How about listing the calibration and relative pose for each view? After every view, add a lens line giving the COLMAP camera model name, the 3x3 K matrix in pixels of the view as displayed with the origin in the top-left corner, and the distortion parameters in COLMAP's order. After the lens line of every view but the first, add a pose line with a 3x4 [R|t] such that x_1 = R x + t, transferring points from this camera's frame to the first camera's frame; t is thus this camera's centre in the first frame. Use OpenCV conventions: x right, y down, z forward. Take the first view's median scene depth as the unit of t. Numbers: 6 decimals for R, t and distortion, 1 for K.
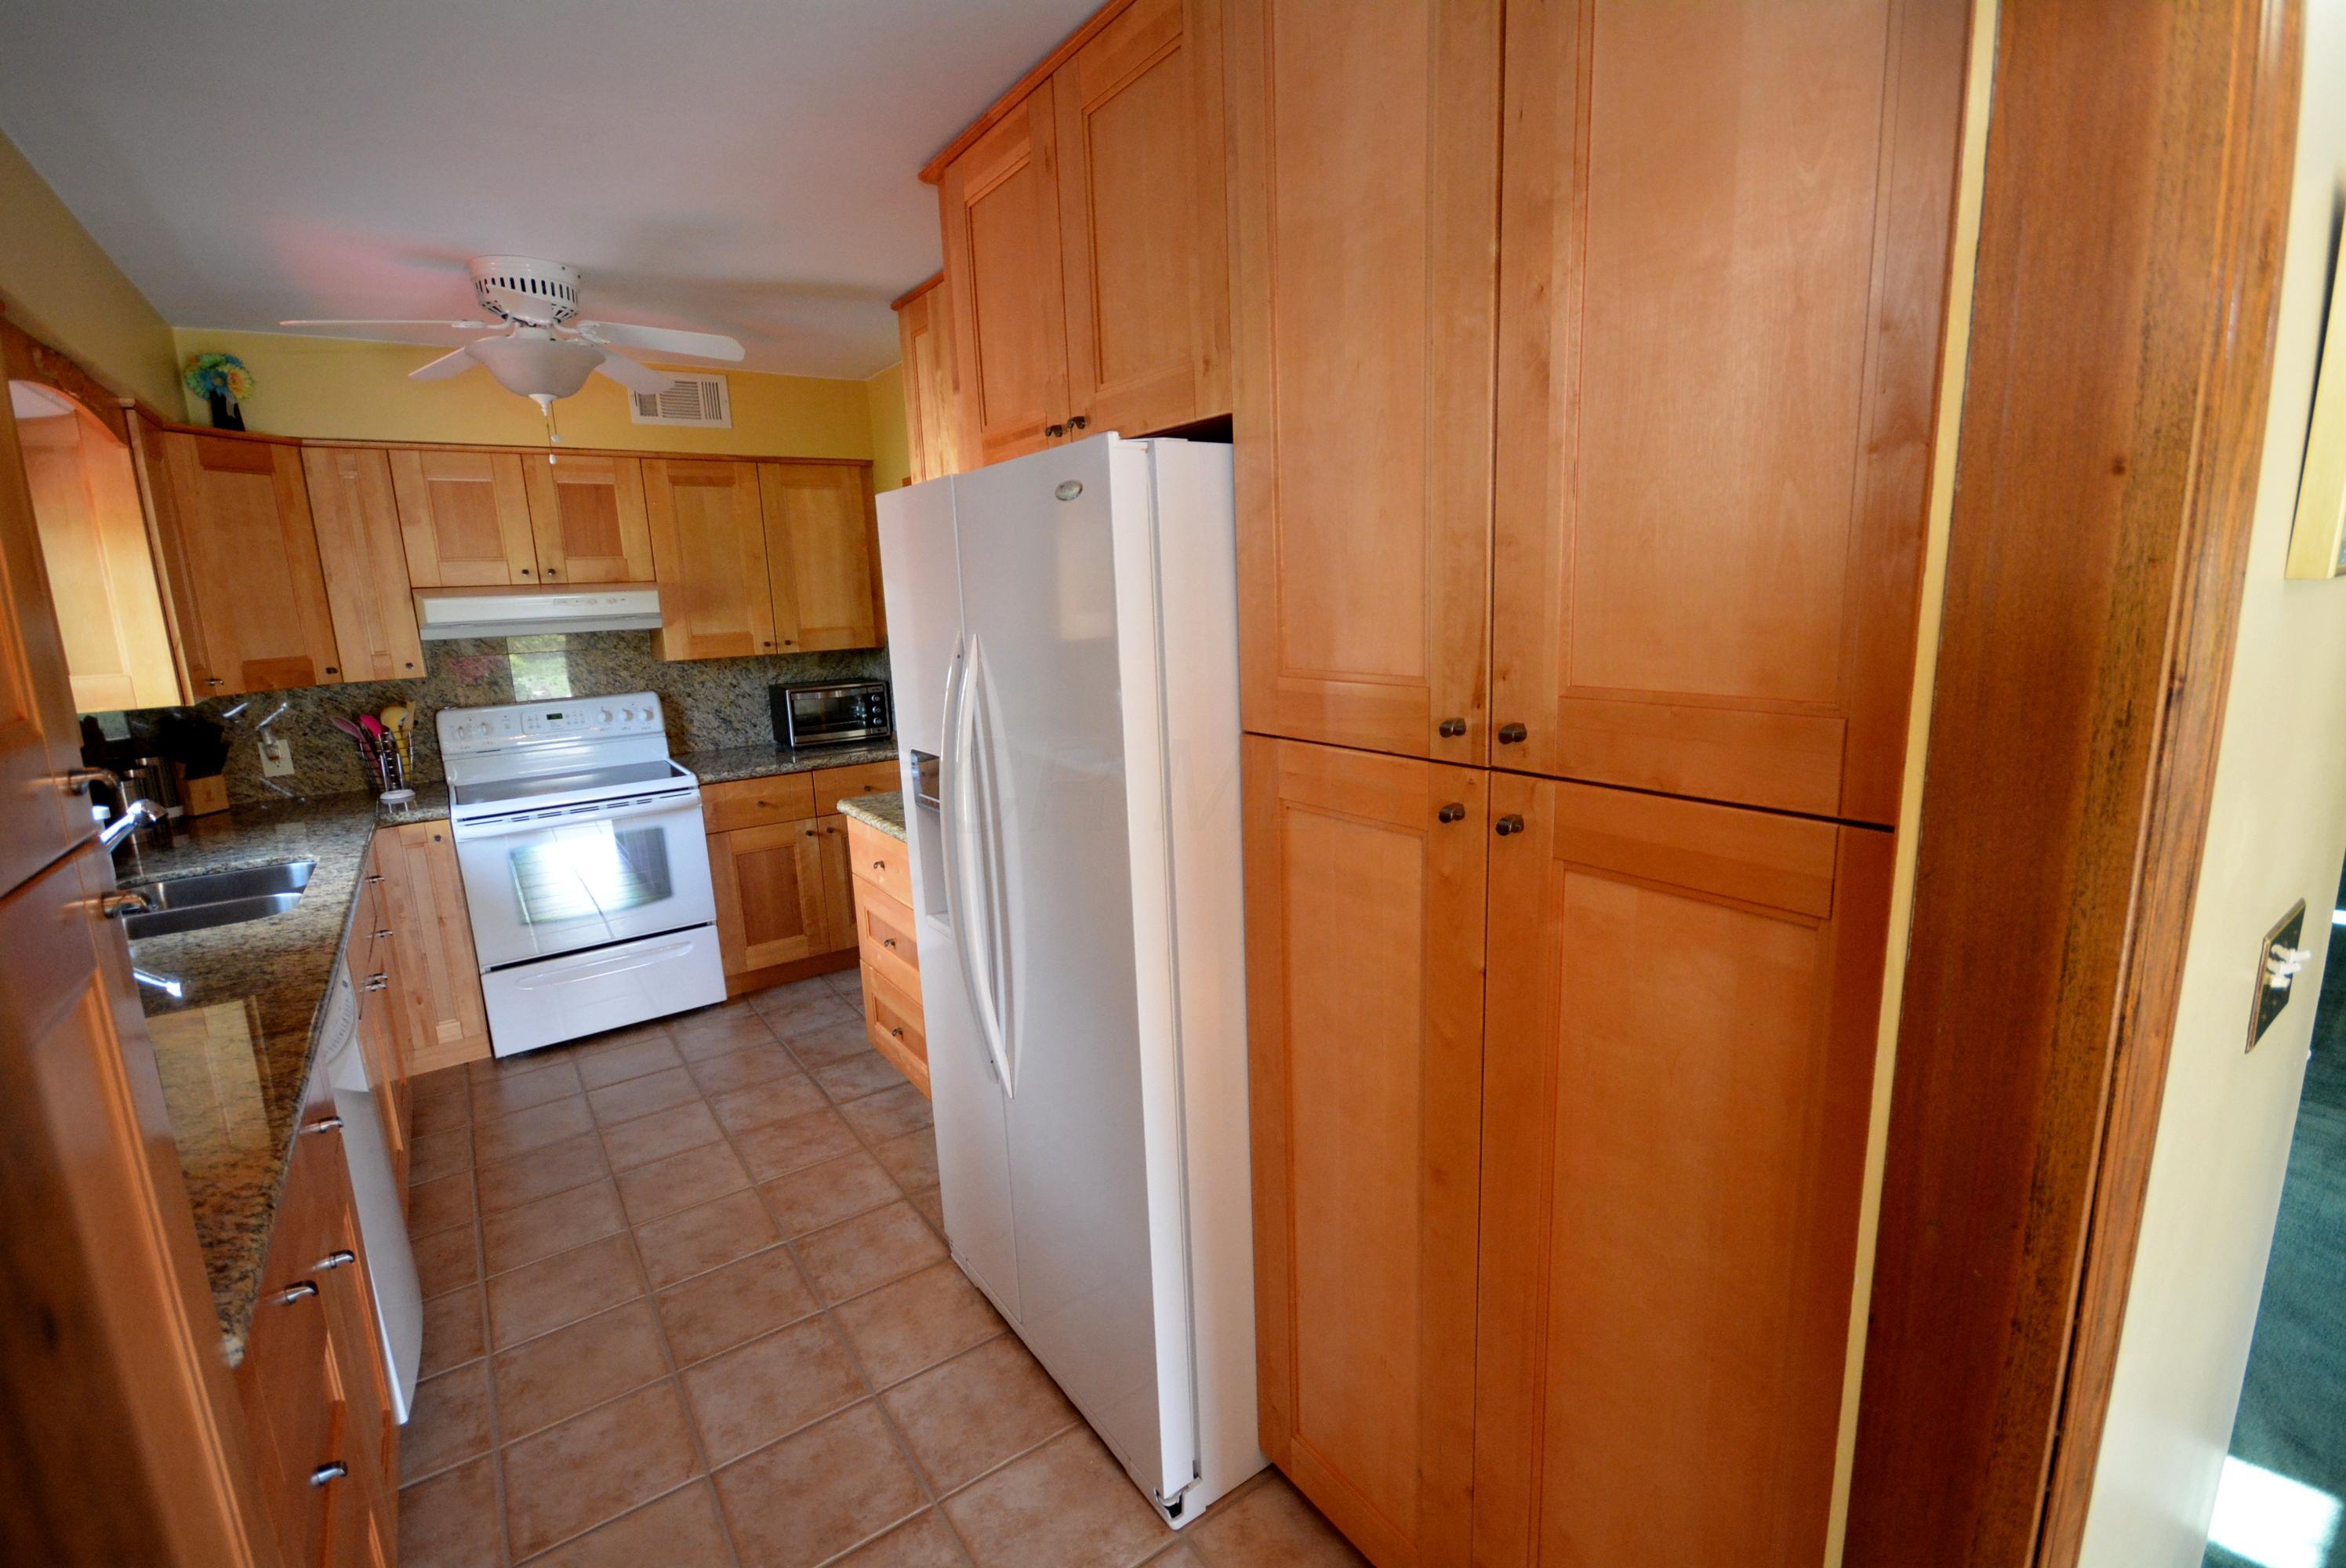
lens RADIAL K [[1028.6, 0, 1174.5], [0, 1028.6, 778.6], [0, 0, 1]] dist [-0.001290, -0.001056]
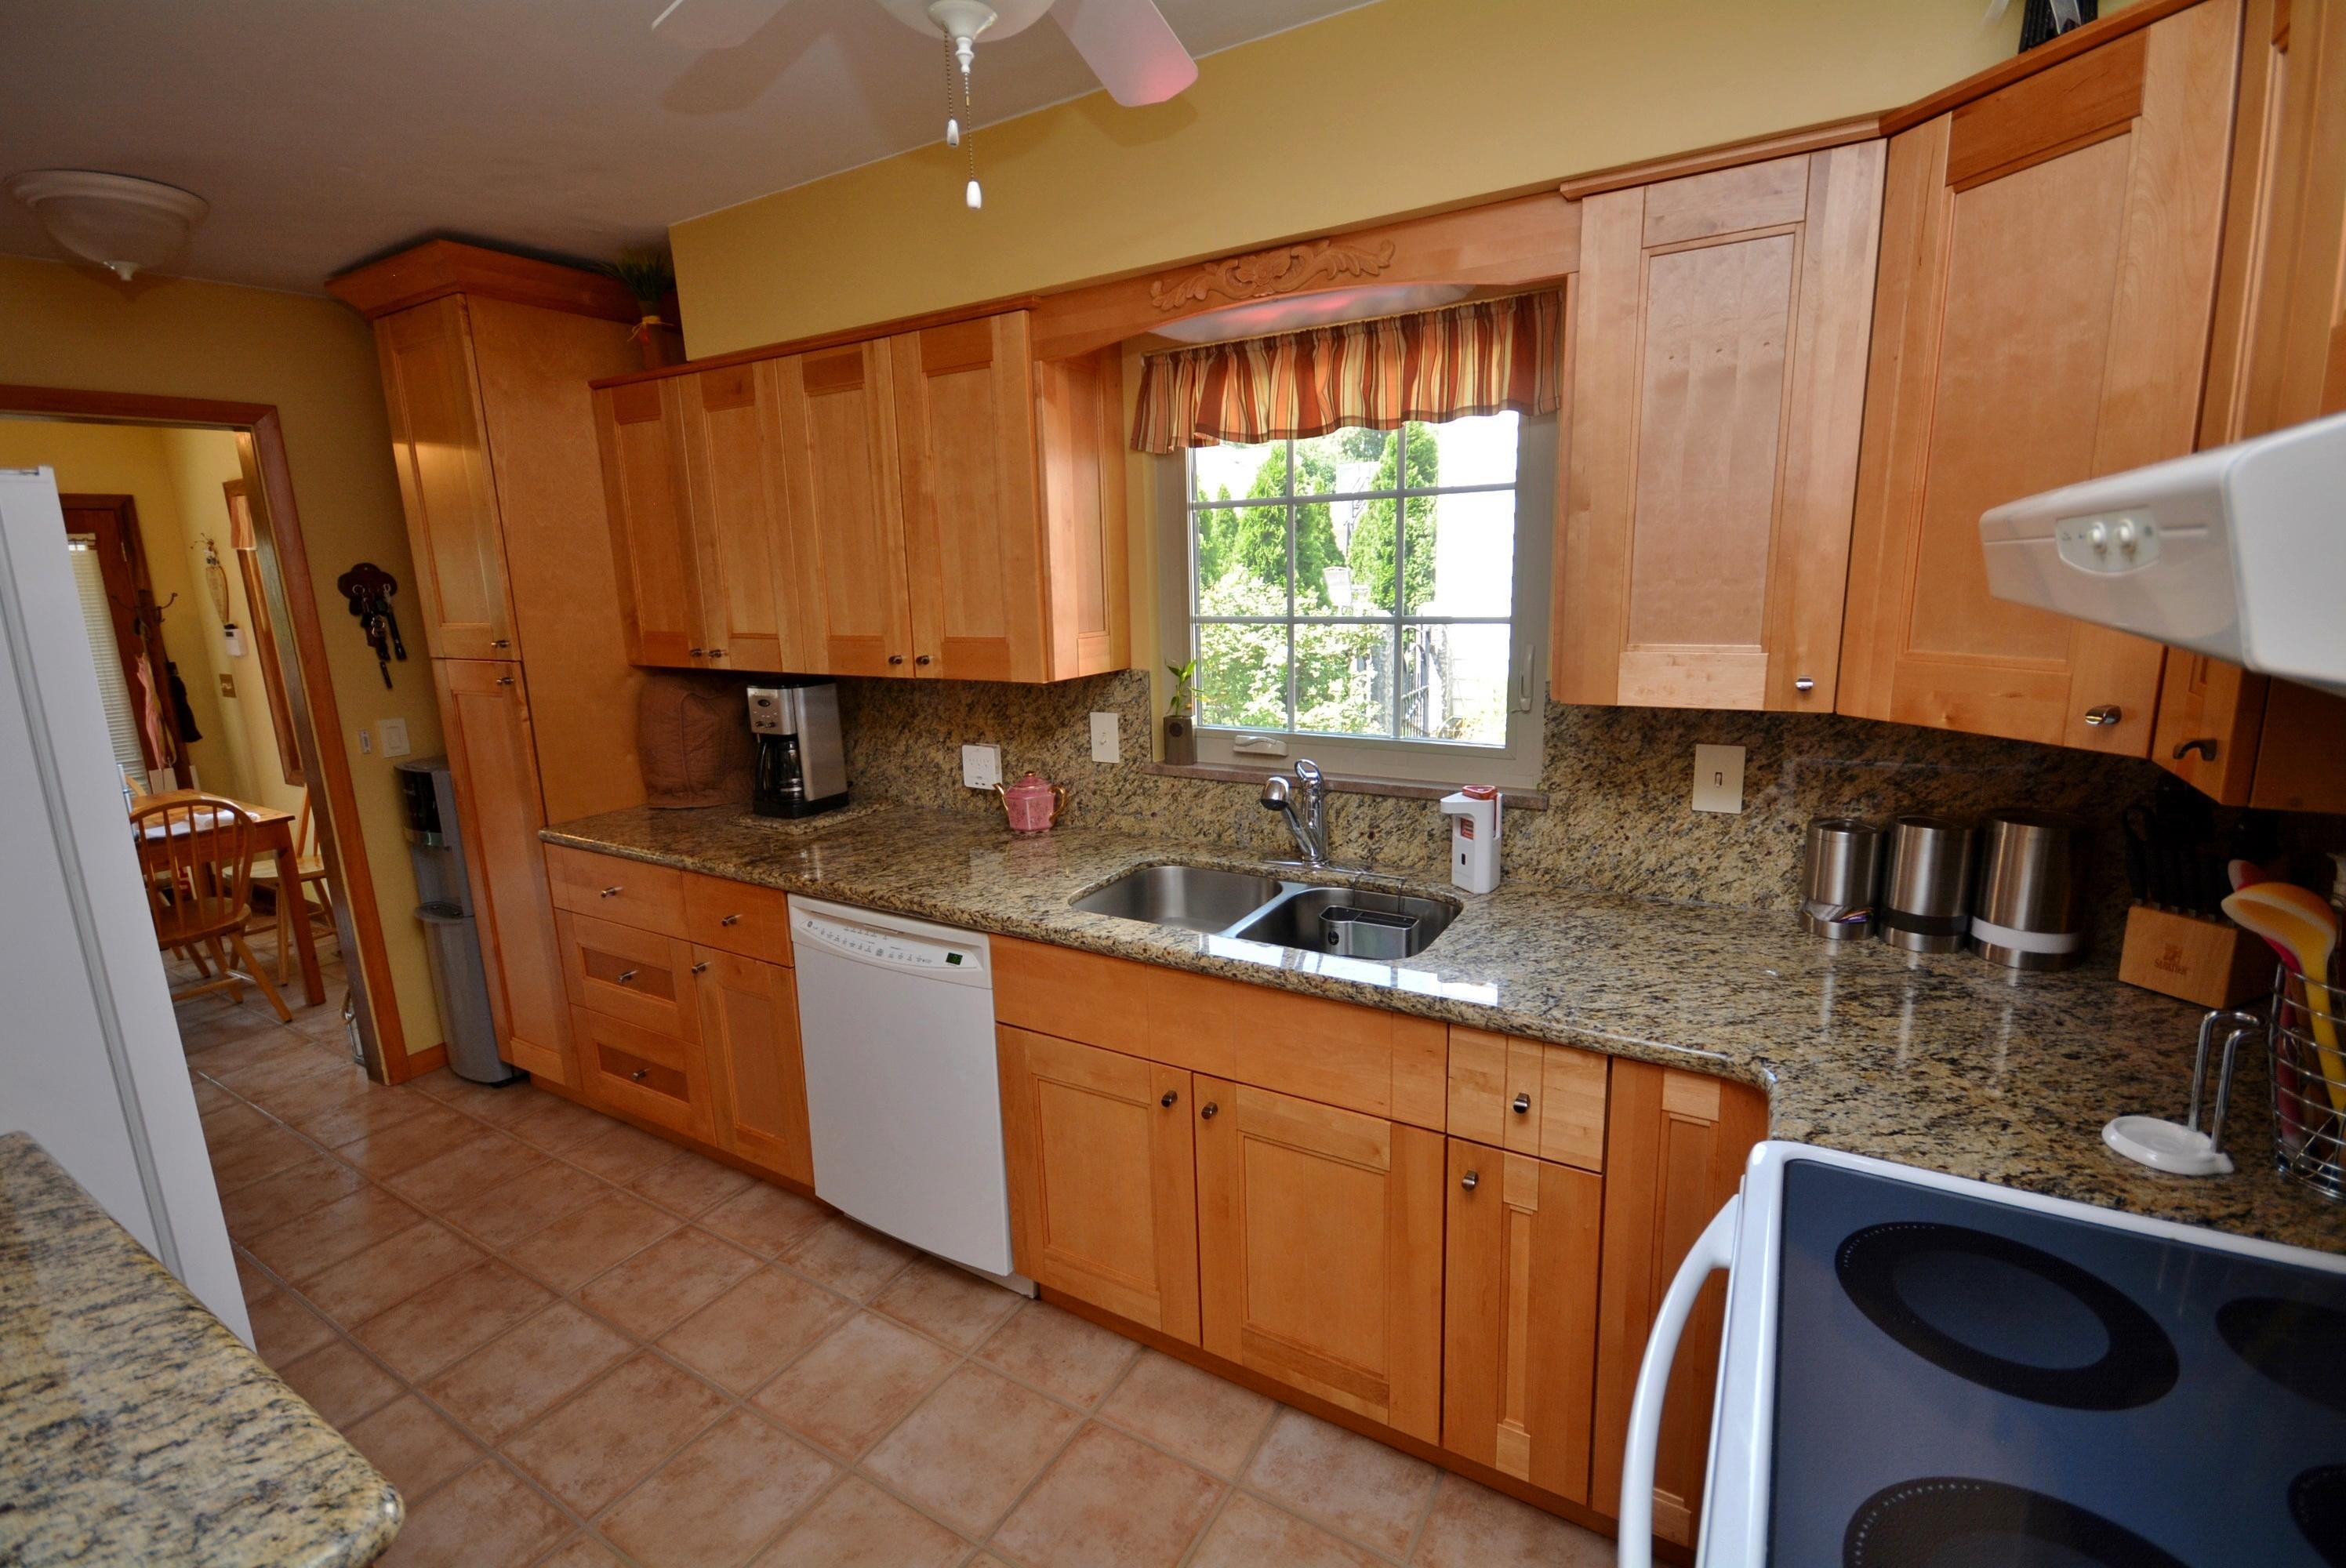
lens RADIAL K [[1033.9, 0, 1176.0], [0, 1033.9, 775.4], [0, 0, 1]] dist [0.000120, -0.011893]
pose [[-0.914671, 0.143940, -0.377701, -0.378862], [-0.009073, 0.926896, 0.375208, -0.196283], [0.404097, 0.346619, -0.846499, 1.078631]]
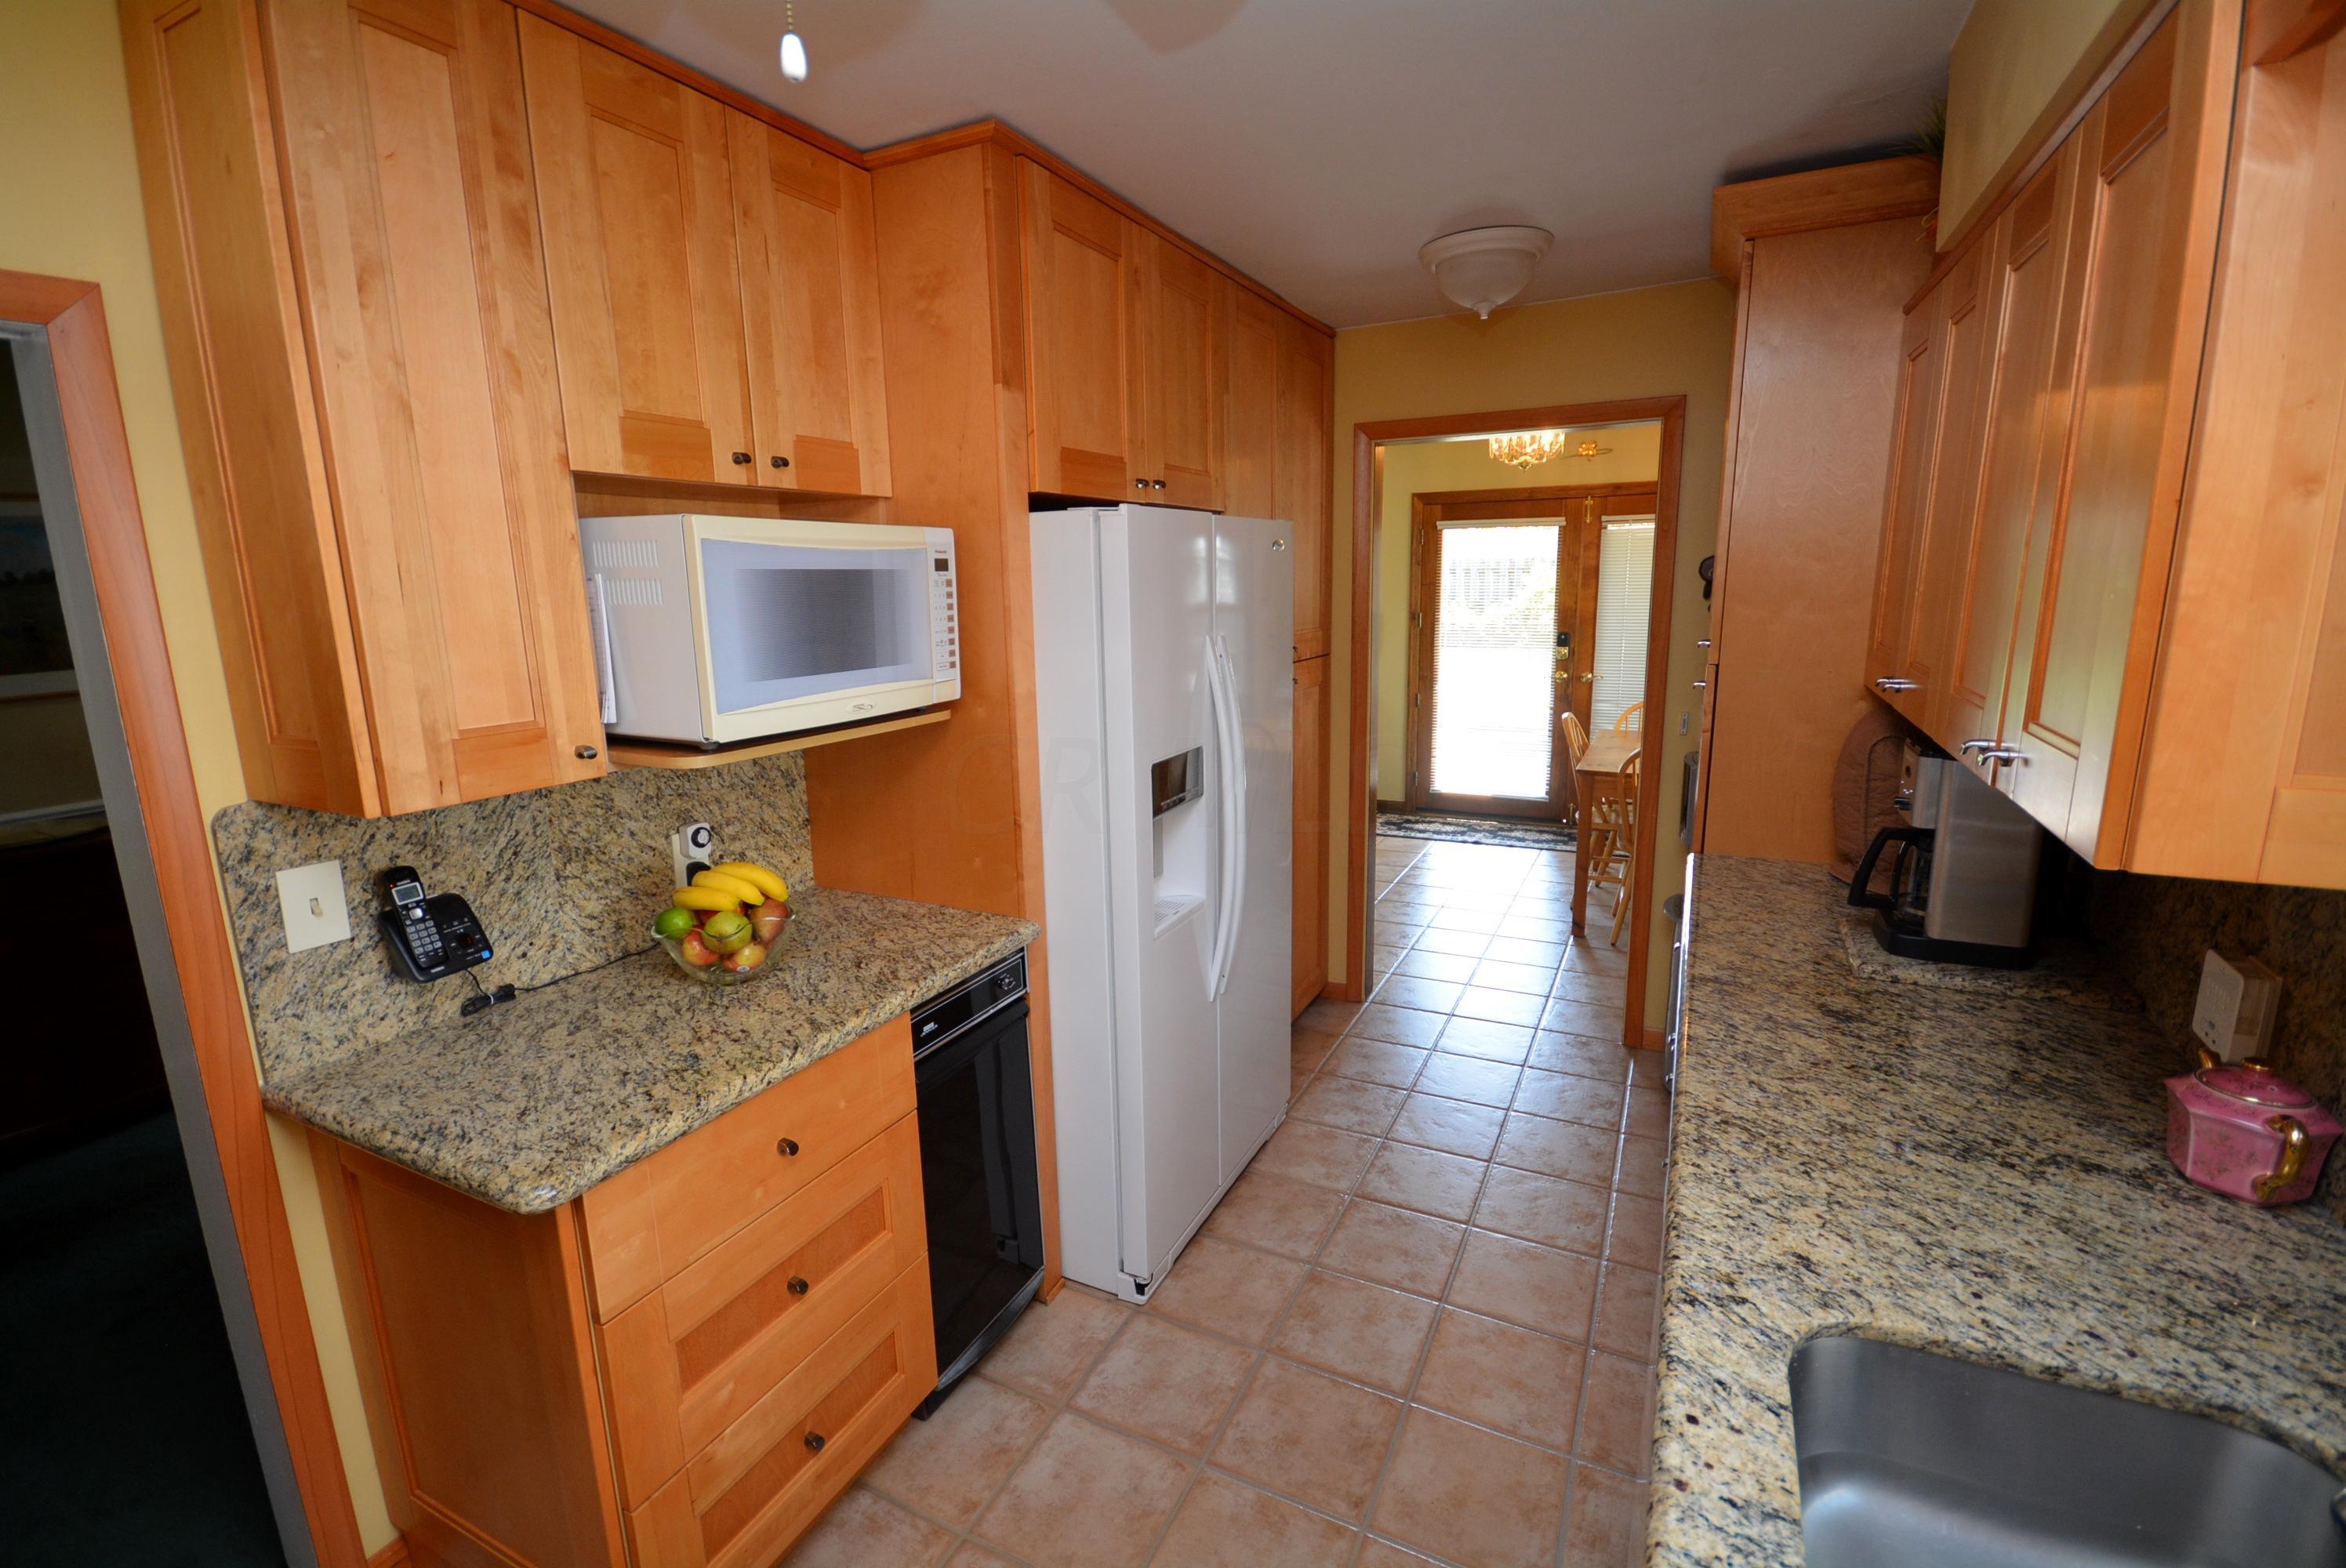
lens RADIAL K [[1028.6, 0, 1174.5], [0, 1028.6, 778.6], [0, 0, 1]] dist [-0.001290, -0.001056]
pose [[-0.464965, -0.124996, 0.876461, -0.662083], [0.201899, 0.948926, 0.242439, -0.147592], [-0.862000, 0.289682, -0.415981, 0.811807]]
